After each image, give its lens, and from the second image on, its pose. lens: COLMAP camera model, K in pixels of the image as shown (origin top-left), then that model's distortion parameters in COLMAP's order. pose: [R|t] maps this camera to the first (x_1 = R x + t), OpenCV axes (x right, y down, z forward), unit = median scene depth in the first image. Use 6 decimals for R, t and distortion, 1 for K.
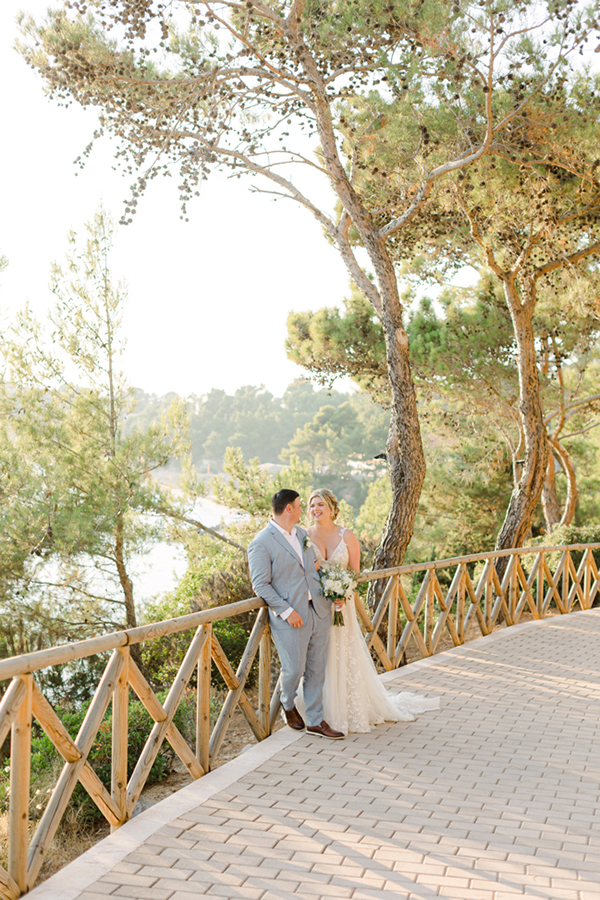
lens RADIAL K [[1272.8, 0, 300.0], [0, 1272.8, 450.0], [0, 0, 1]] dist [0.024970, -0.007130]
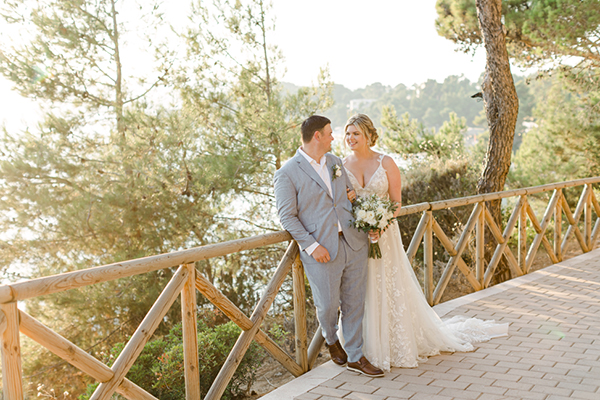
lens RADIAL K [[848.5, 0, 300.0], [0, 848.5, 200.0], [0, 0, 1]] dist [0.024970, -0.007130]
pose [[0.973821, -0.034650, -0.224661, 0.058756], [0.054664, 0.995008, 0.083488, 0.019620], [0.220647, -0.093583, 0.970854, 0.187736]]
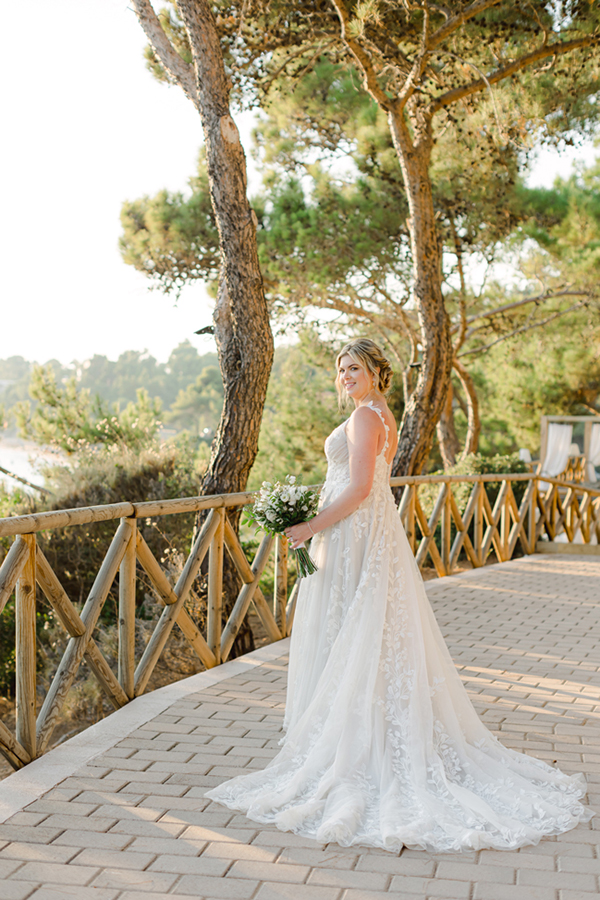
lens RADIAL K [[1272.8, 0, 300.0], [0, 1272.8, 450.0], [0, 0, 1]] dist [0.024970, -0.007130]
pose [[0.996001, -0.020832, 0.086878, 0.041652], [0.018505, 0.999450, 0.027506, 0.037466], [-0.087403, -0.025788, 0.995839, 0.272379]]
